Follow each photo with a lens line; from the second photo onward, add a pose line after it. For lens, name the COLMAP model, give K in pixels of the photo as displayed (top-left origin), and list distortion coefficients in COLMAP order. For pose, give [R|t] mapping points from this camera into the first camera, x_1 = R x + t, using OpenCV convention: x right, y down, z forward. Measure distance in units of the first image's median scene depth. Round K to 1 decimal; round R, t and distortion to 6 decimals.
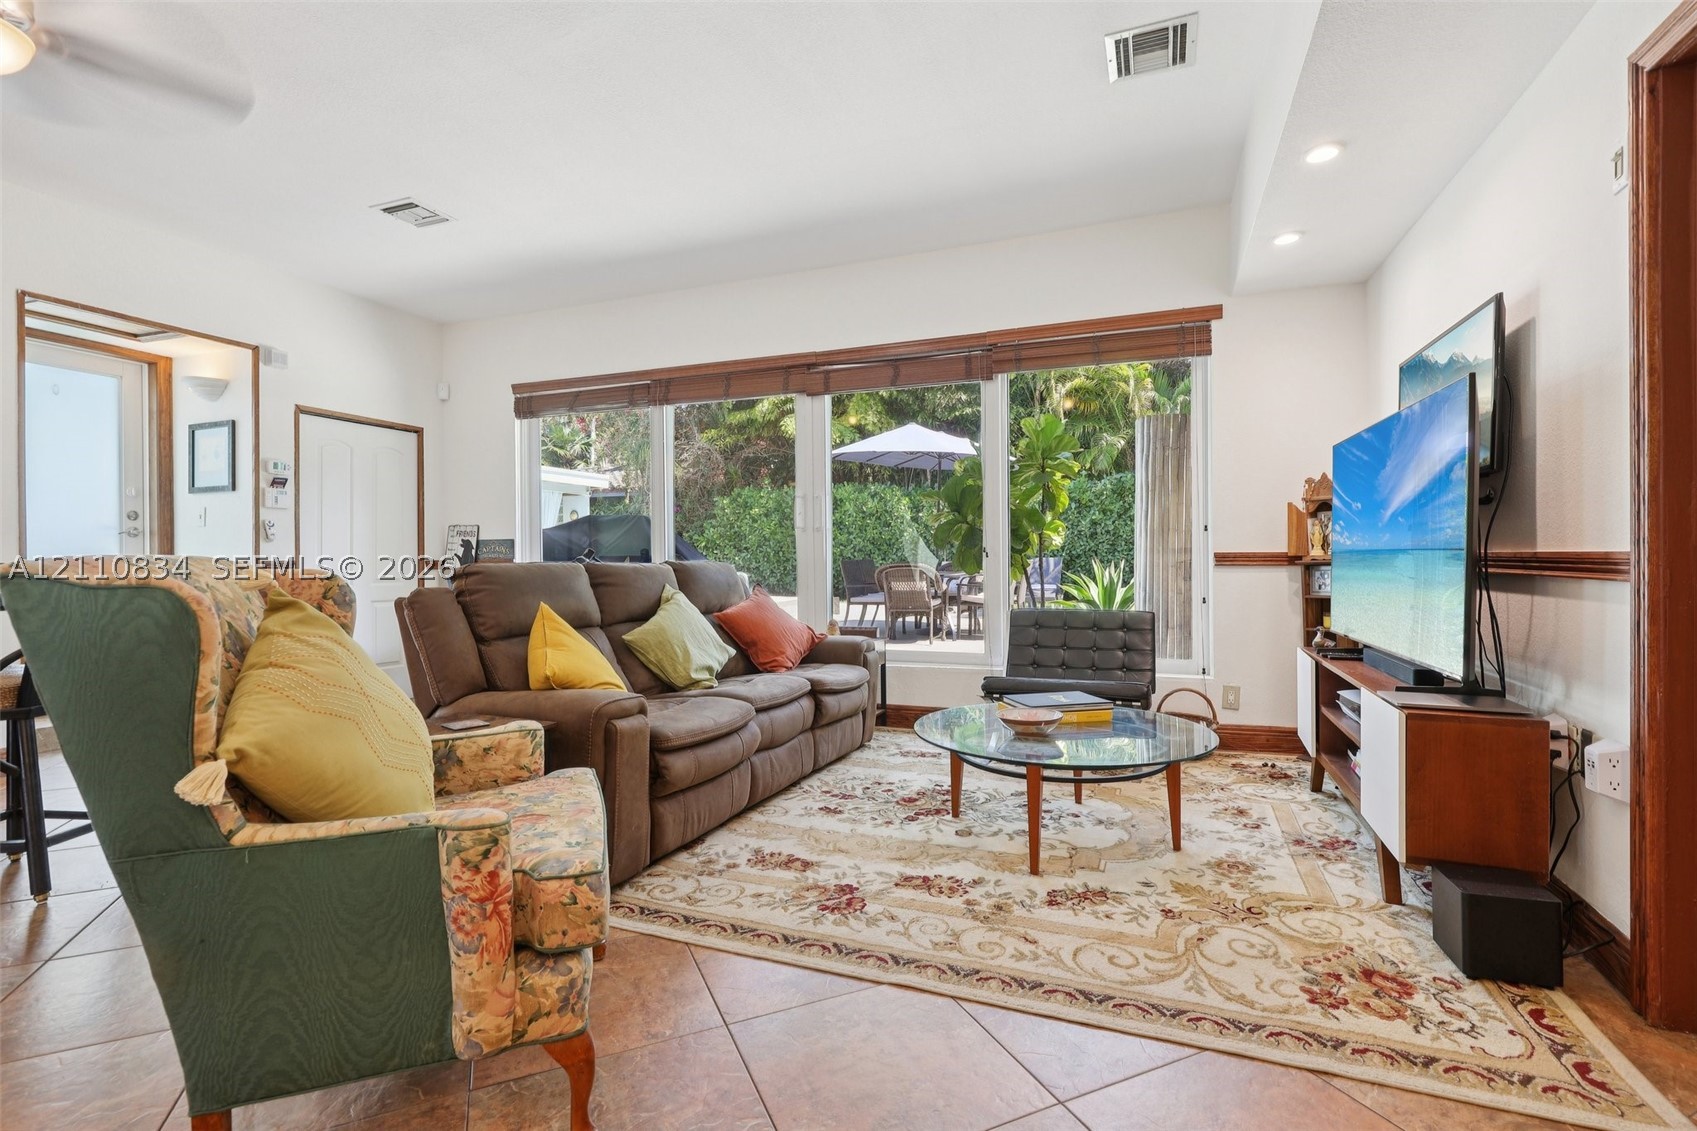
lens RADIAL K [[788.0, 0, 861.7], [0, 788.0, 559.4], [0, 0, 1]] dist [0.005250, 0.000844]
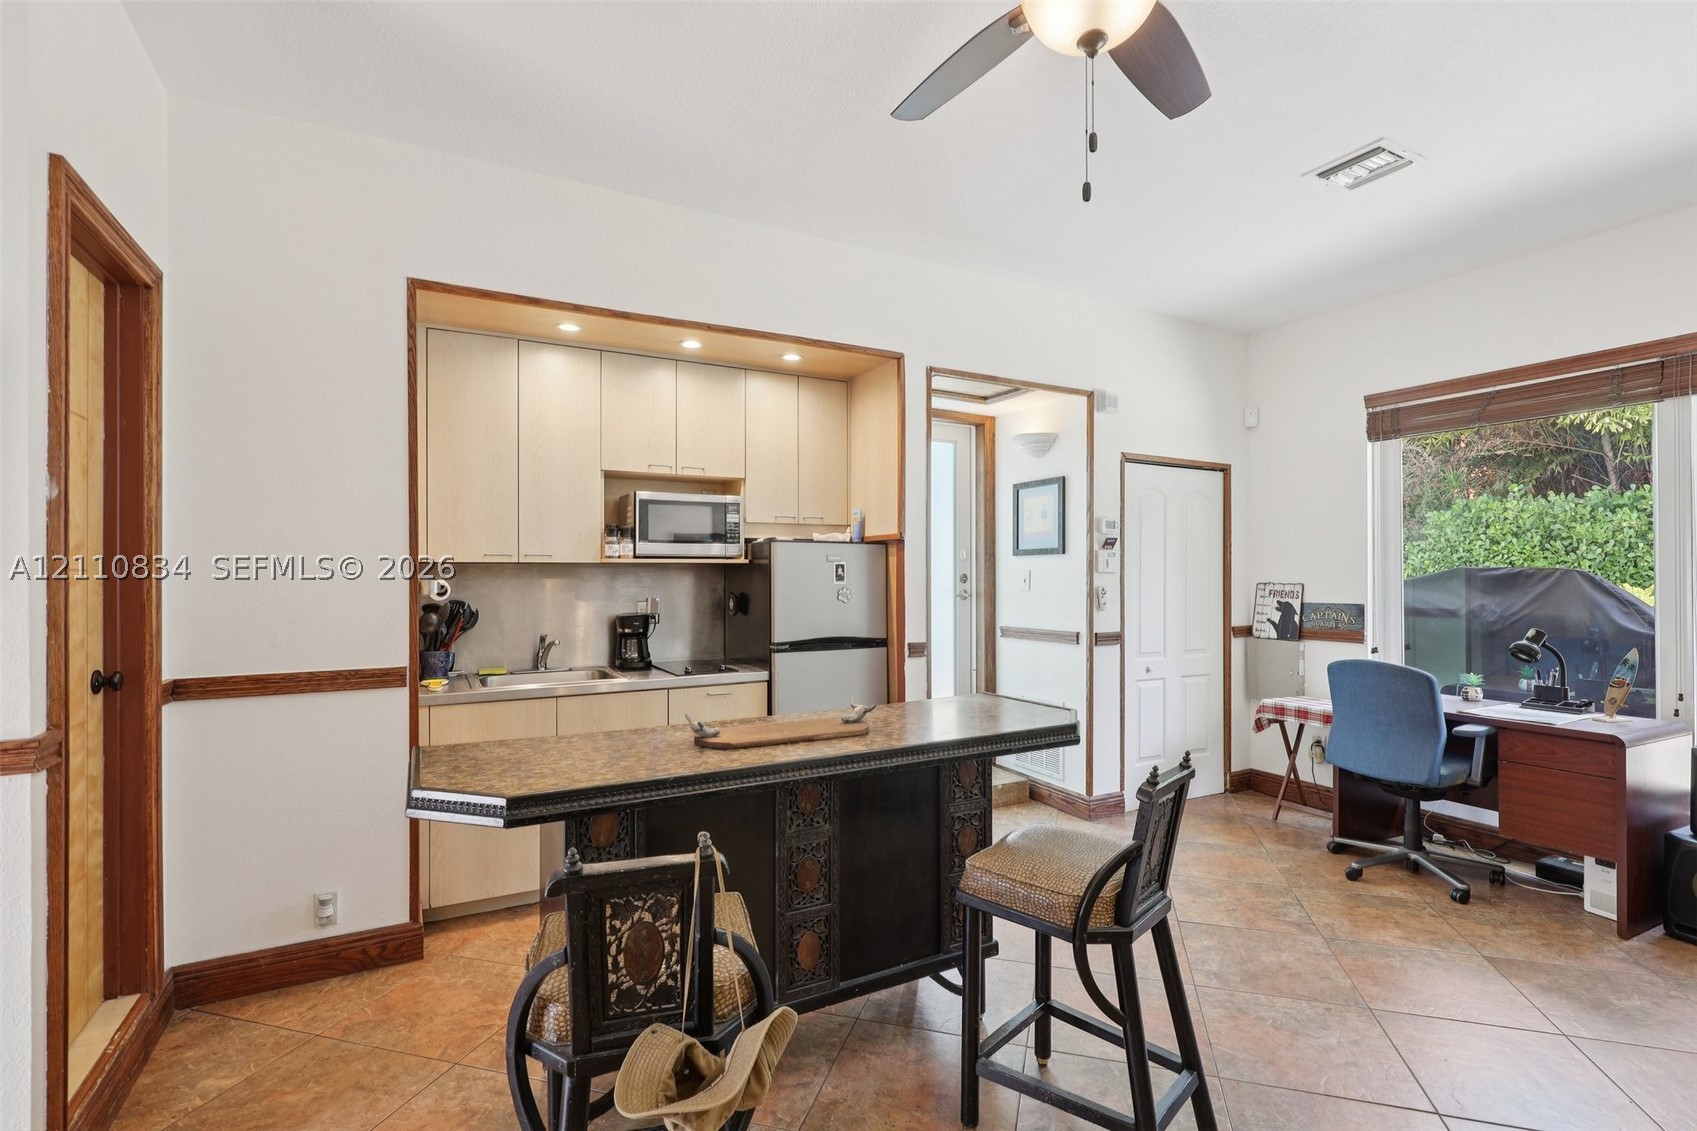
lens RADIAL K [[800.2, 0, 855.7], [0, 800.2, 570.4], [0, 0, 1]] dist [-0.001227, 0.000158]
pose [[0.759223, 0.001706, -0.650828, -0.363210], [-0.004568, 0.999986, -0.002707, -0.061906], [0.650814, 0.005028, 0.759220, 0.138477]]
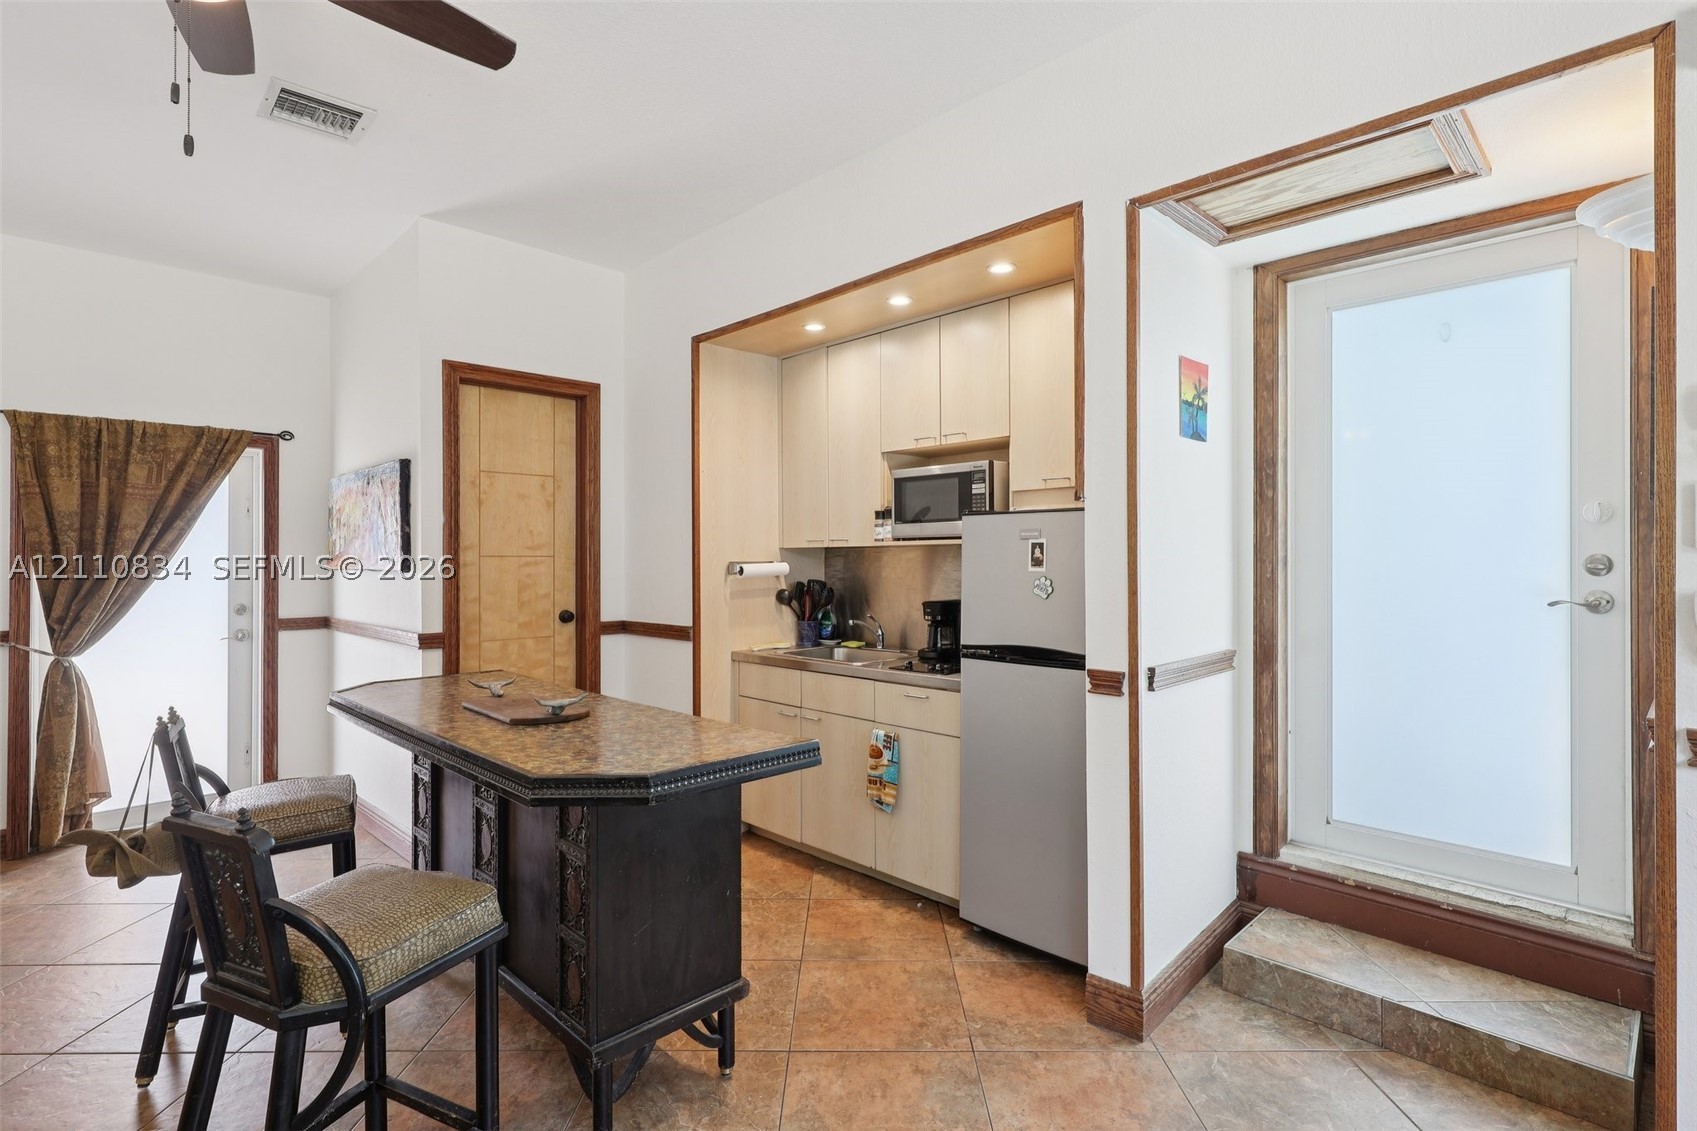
lens RADIAL K [[800.2, 0, 852.0], [0, 800.2, 559.0], [0, 0, 1]] dist [-0.001227, 0.000158]
pose [[-0.402475, 0.004229, -0.915421, -0.338125], [0.001536, 0.999991, 0.003945, -0.061330], [0.915430, 0.000182, -0.402478, 0.798178]]
